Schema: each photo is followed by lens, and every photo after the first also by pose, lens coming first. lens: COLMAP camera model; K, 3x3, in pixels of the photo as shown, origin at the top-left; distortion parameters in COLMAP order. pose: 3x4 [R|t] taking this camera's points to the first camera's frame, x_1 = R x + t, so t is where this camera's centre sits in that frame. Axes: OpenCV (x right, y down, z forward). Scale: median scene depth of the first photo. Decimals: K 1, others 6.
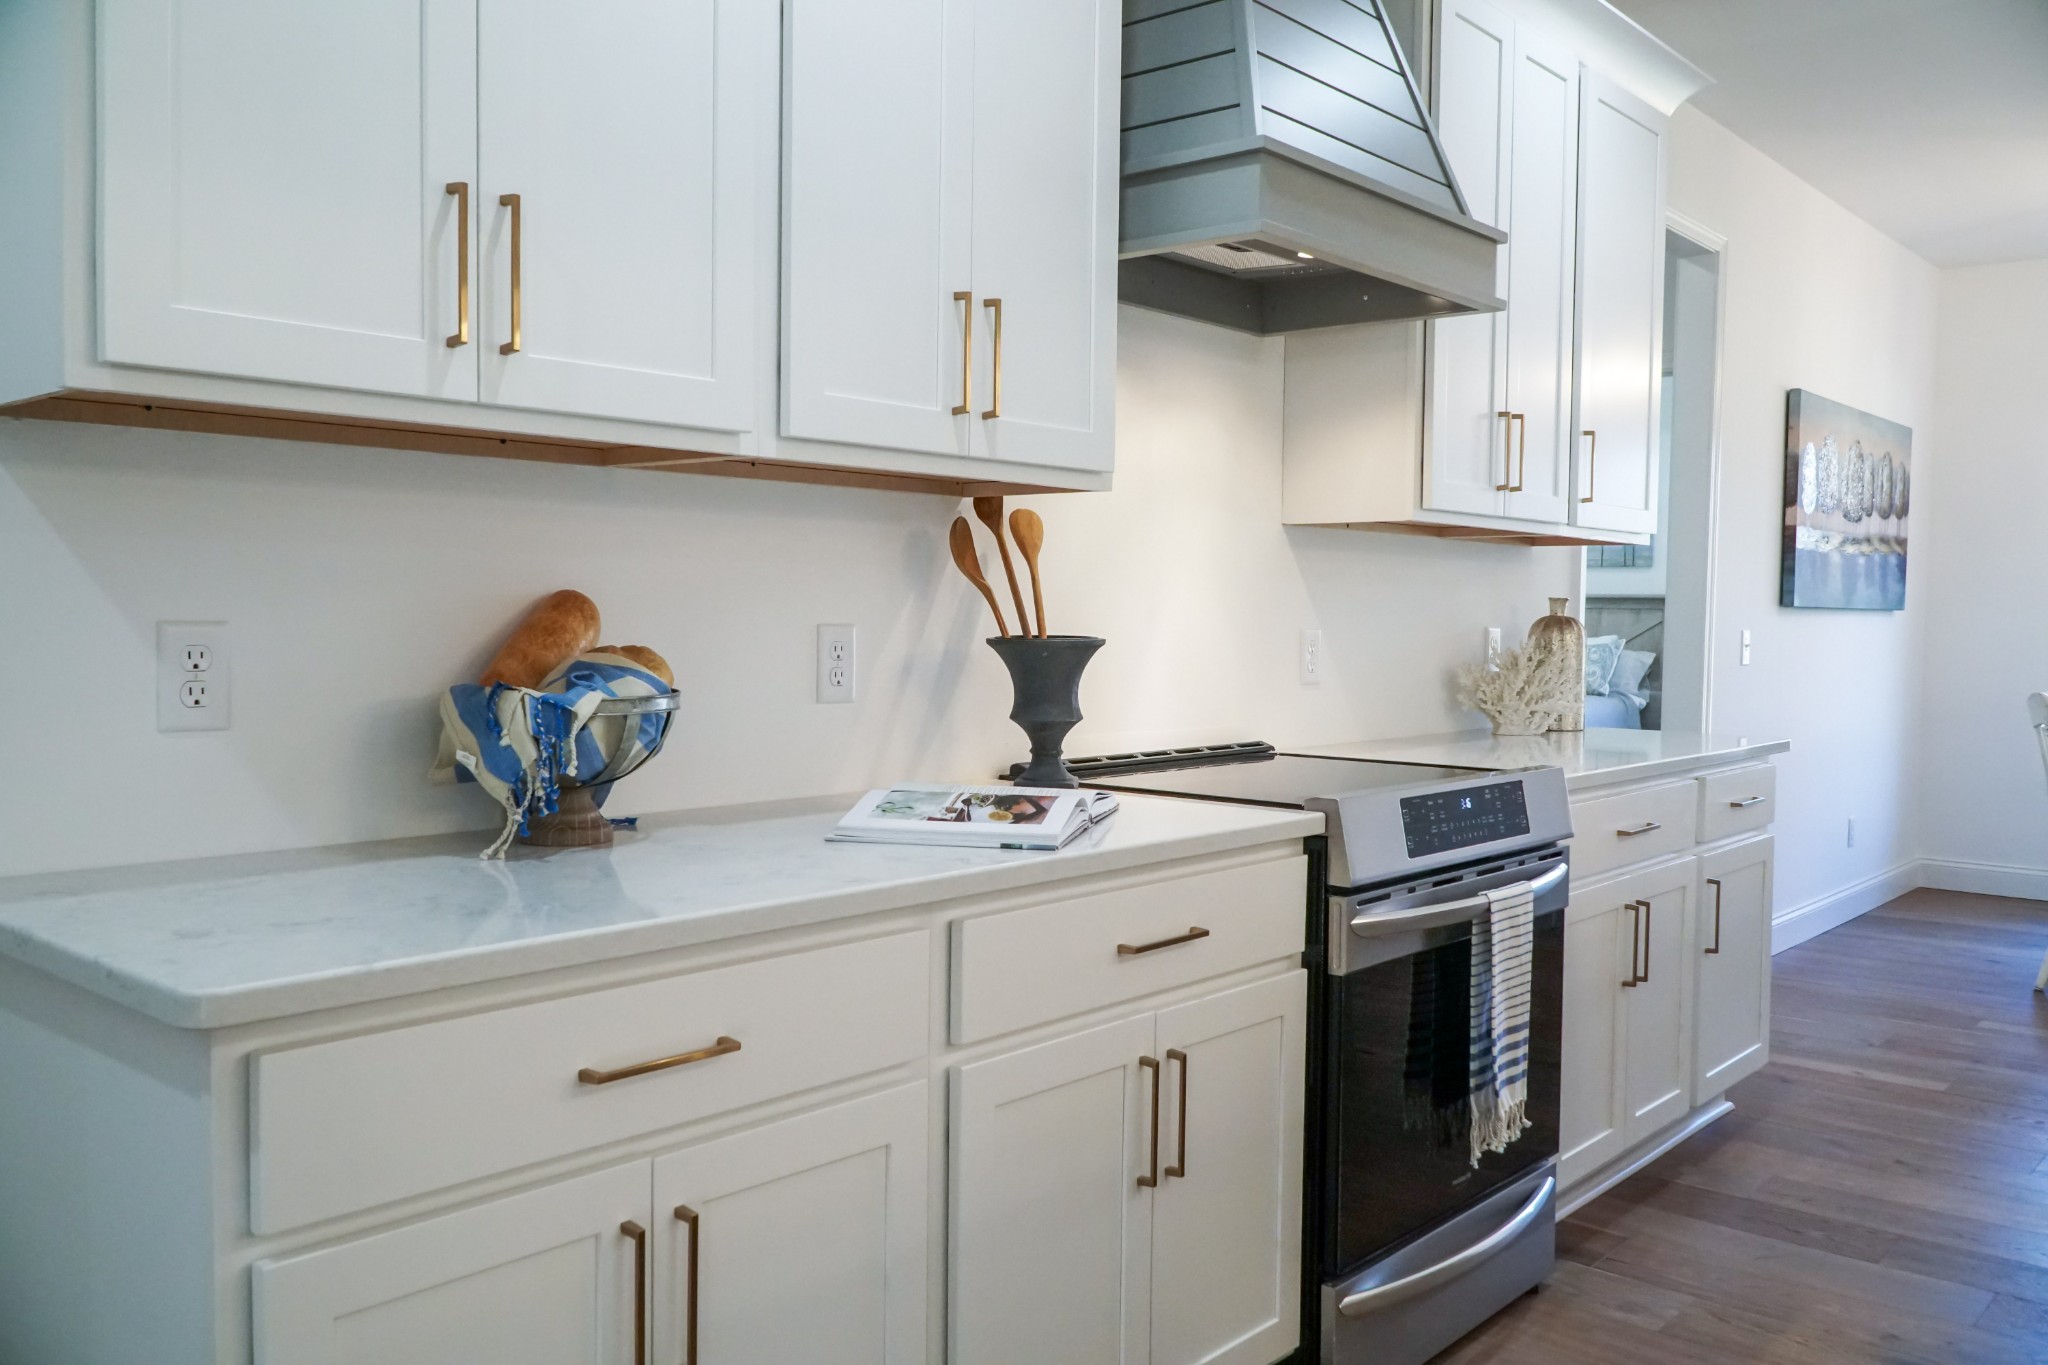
lens RADIAL K [[1653.7, 0, 1024.0], [0, 1653.7, 682.5], [0, 0, 1]] dist [0.004677, -0.028320]
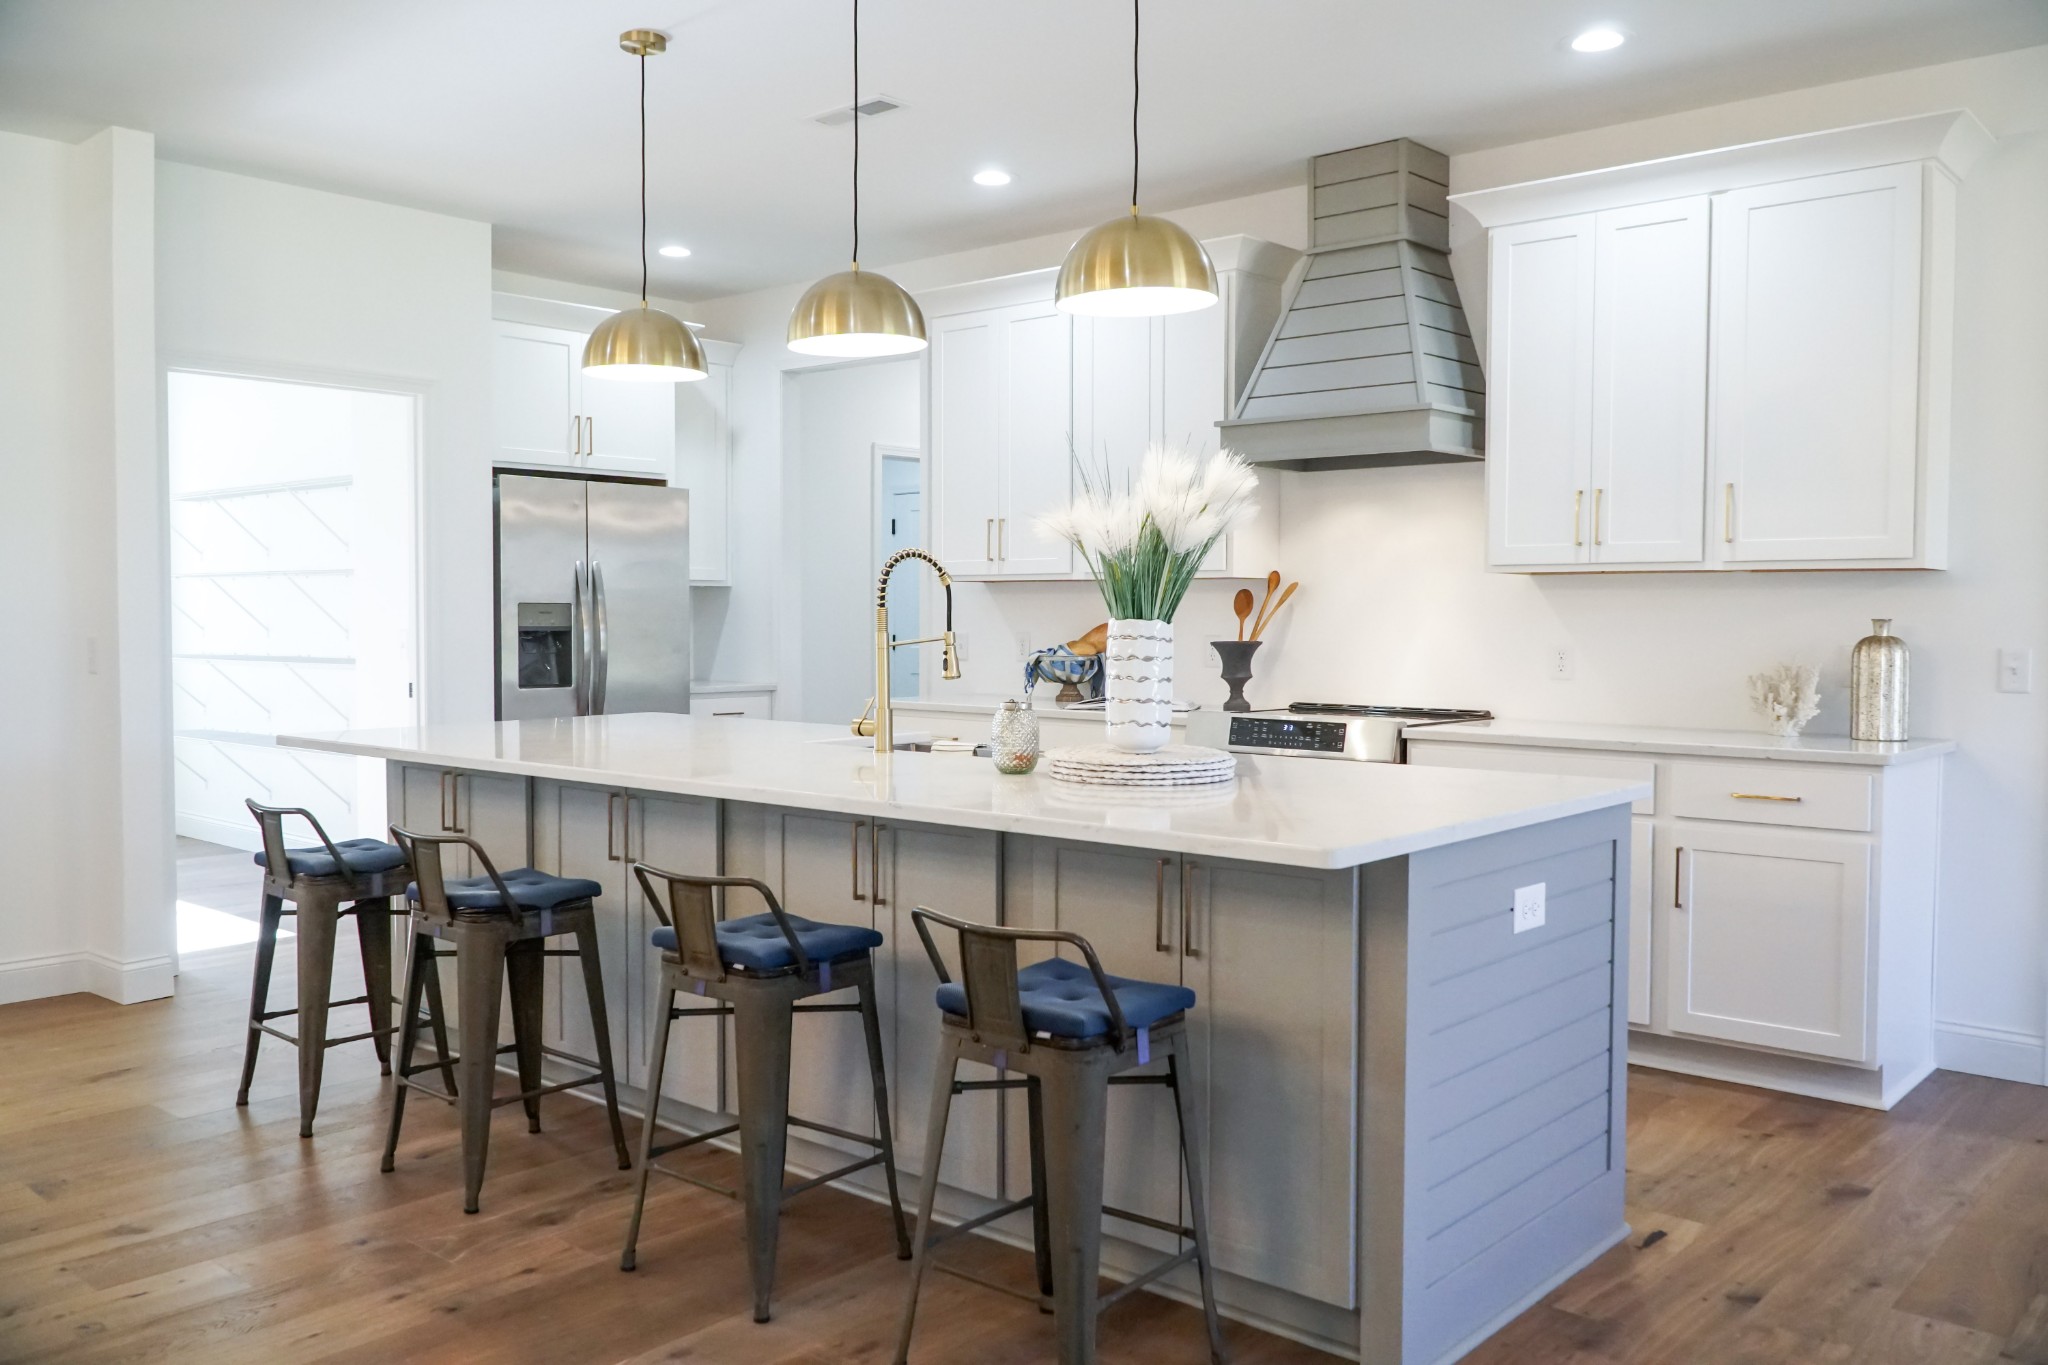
lens RADIAL K [[1651.0, 0, 997.6], [0, 1651.0, 695.4], [0, 0, 1]] dist [0.006115, -0.008041]
pose [[-0.008468, 0.035713, -0.999326, 2.140447], [-0.048733, 0.998160, 0.036084, -0.017740], [0.998776, 0.049006, -0.006712, 0.640721]]
